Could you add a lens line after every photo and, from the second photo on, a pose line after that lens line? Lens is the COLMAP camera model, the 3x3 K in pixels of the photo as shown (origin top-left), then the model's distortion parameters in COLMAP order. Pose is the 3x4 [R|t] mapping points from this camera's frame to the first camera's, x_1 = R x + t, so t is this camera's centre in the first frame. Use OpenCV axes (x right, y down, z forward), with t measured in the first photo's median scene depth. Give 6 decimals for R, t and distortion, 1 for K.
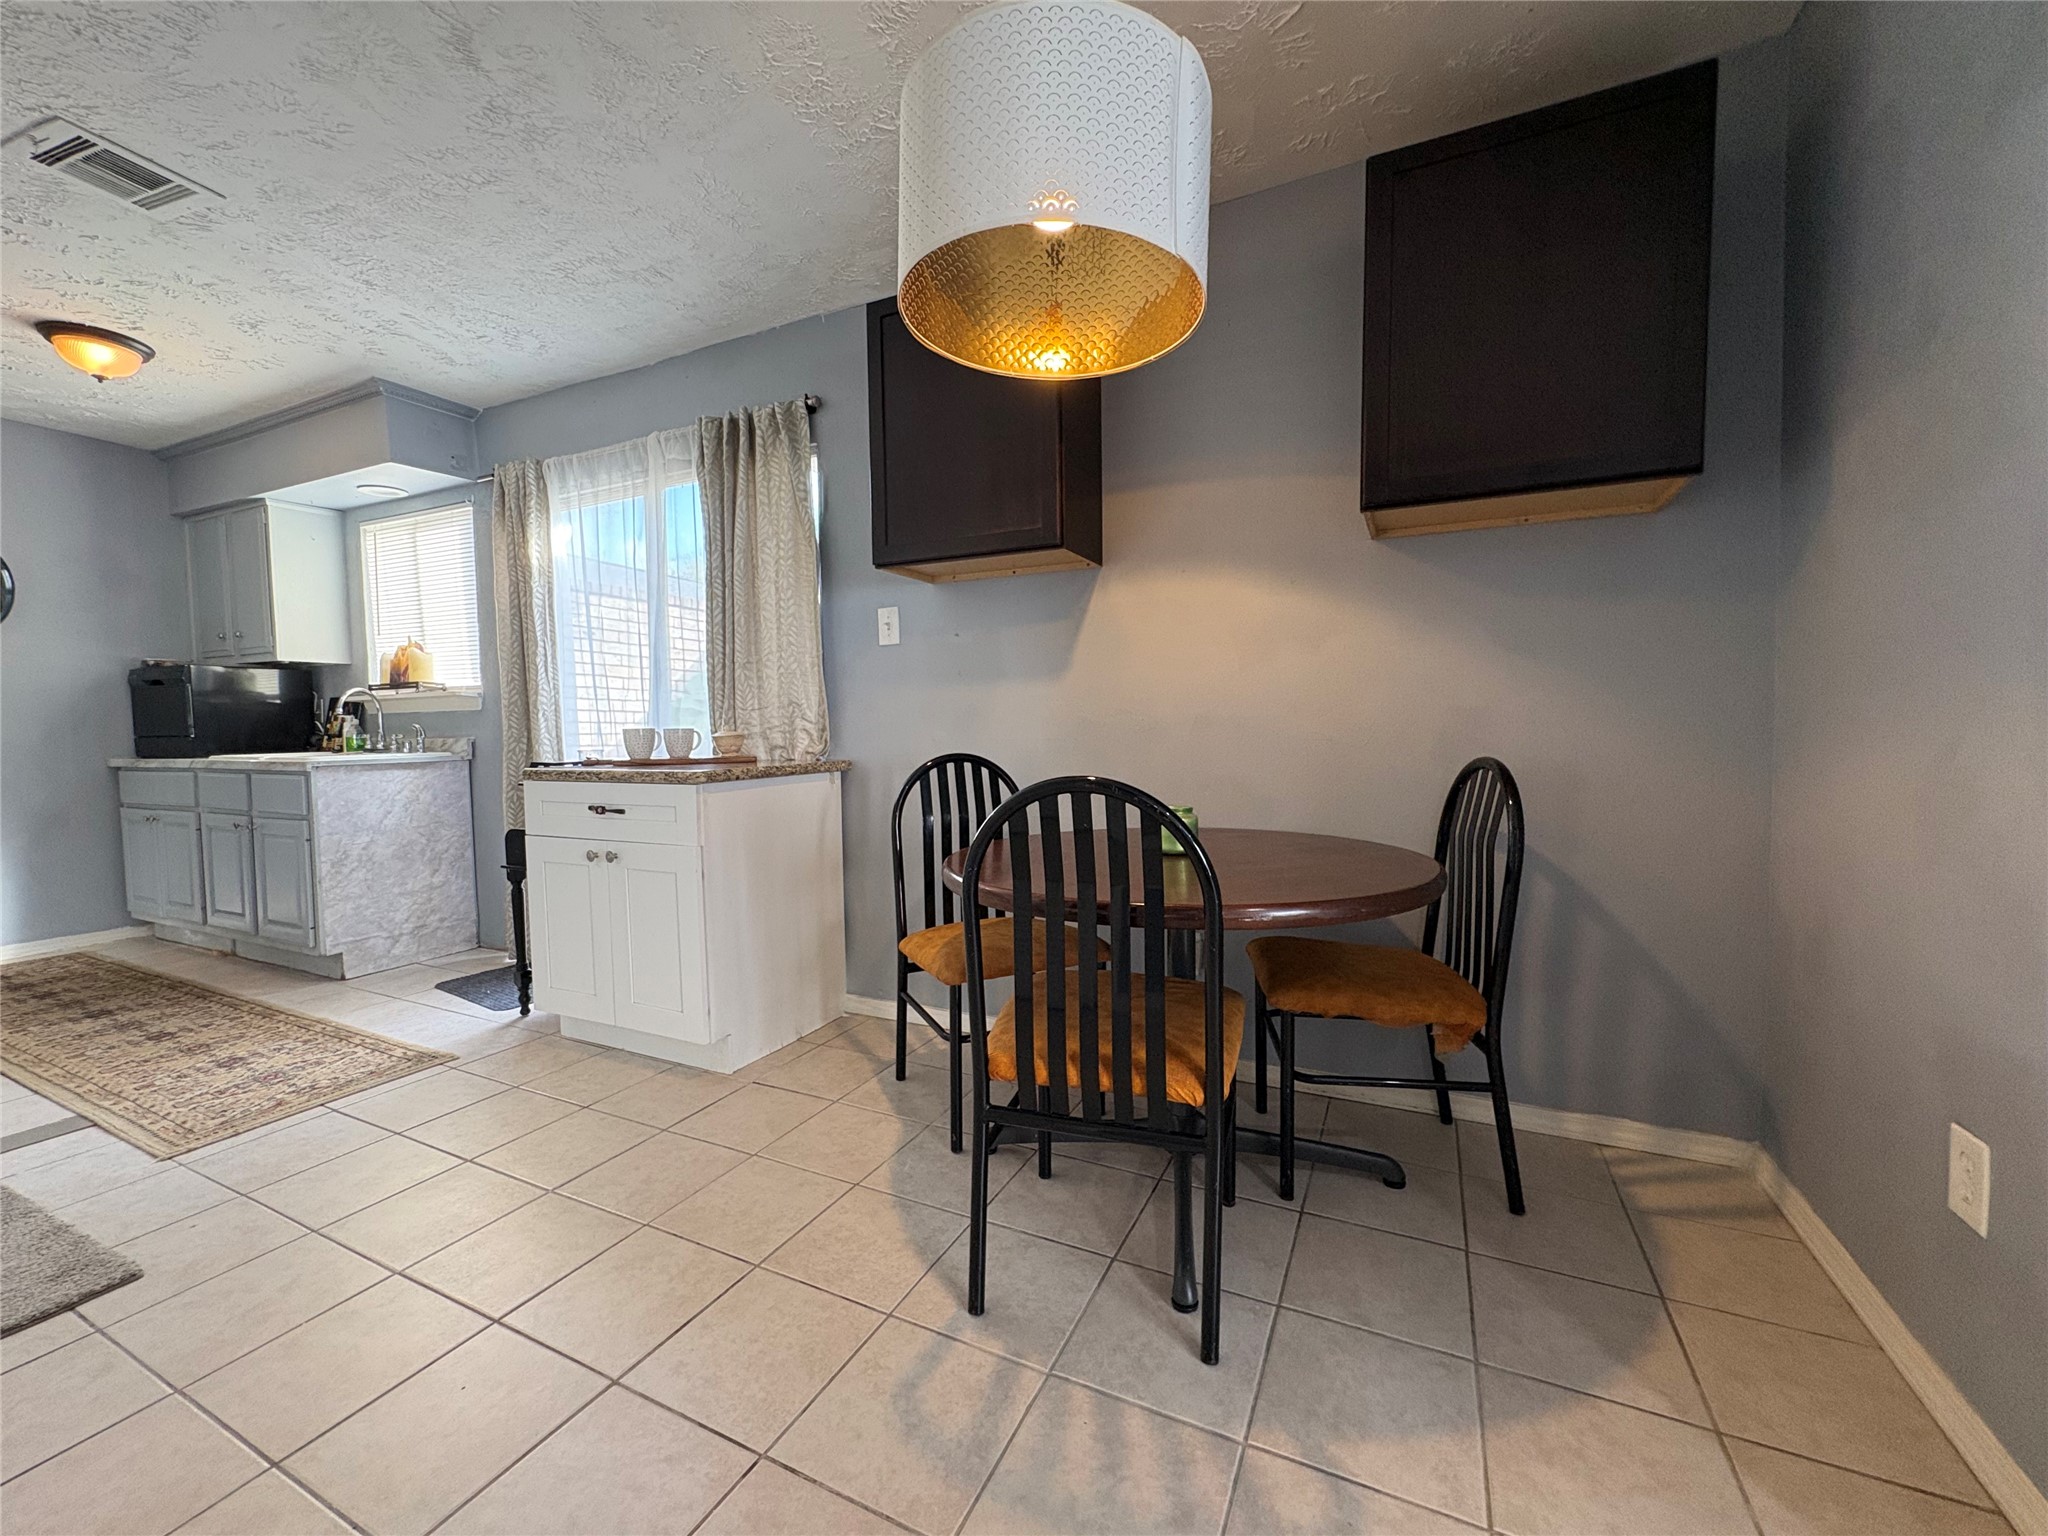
lens RADIAL K [[814.8, 0, 1028.9], [0, 814.8, 766.0], [0, 0, 1]] dist [0.000213, 0.000249]
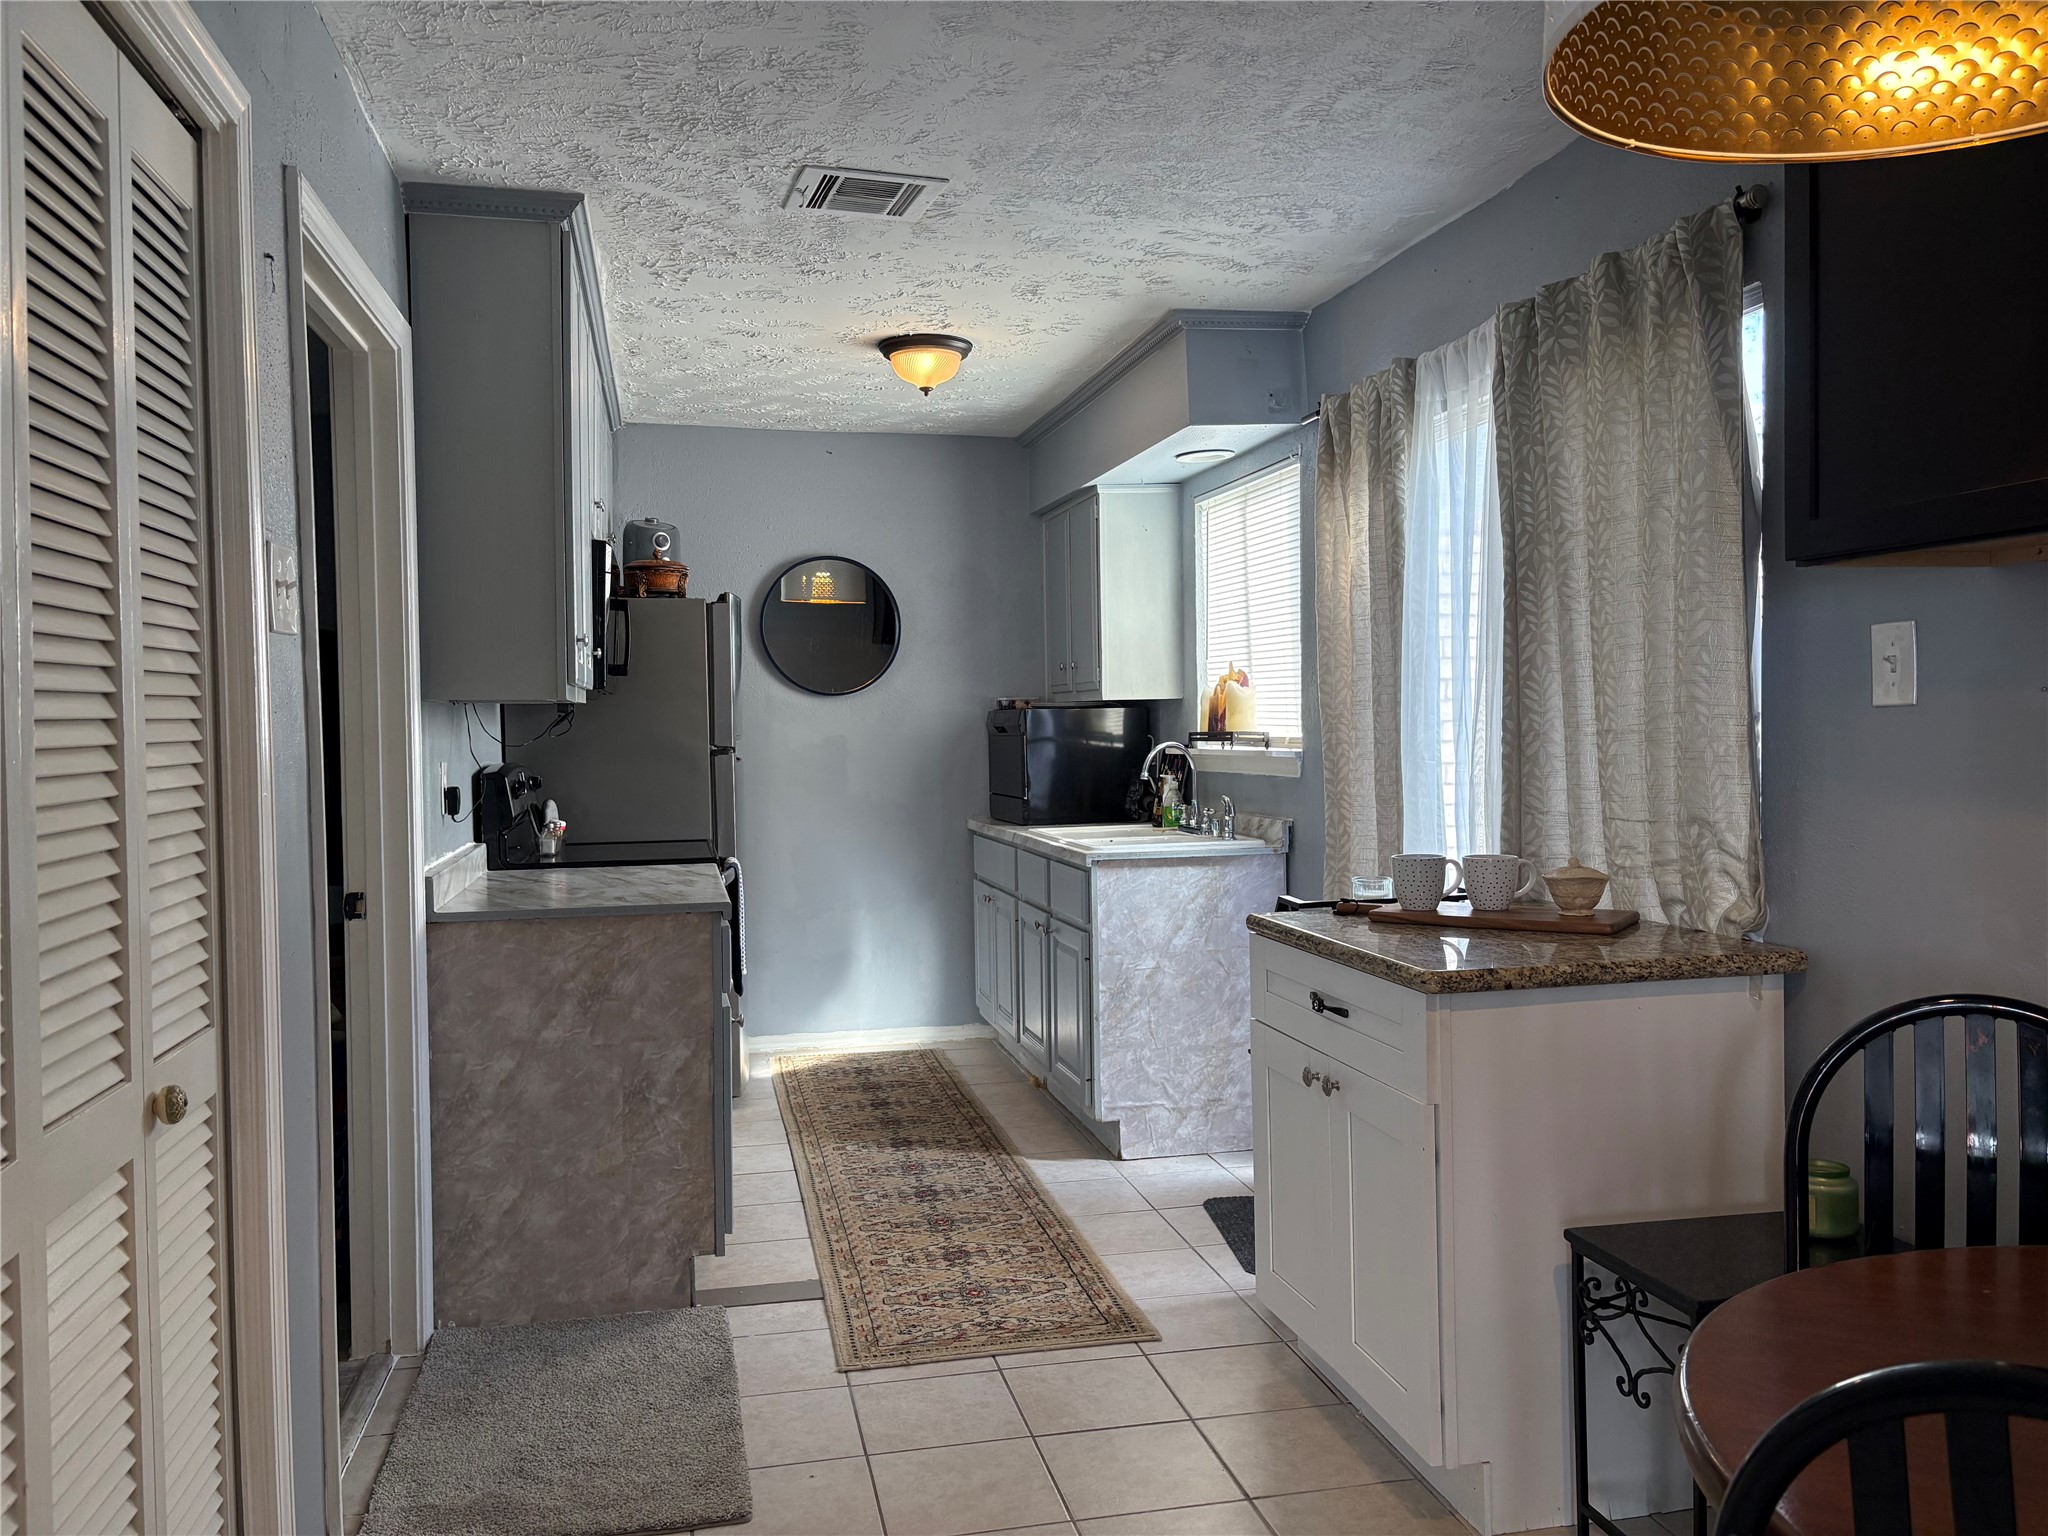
lens RADIAL K [[1552.2, 0, 1031.3], [0, 1552.2, 759.0], [0, 0, 1]] dist [0.031172, -0.018908]
pose [[0.621219, 0.020616, -0.783366, 0.237636], [-0.032431, 0.999474, 0.000585, -0.120725], [0.782966, 0.025042, 0.621561, 0.117037]]
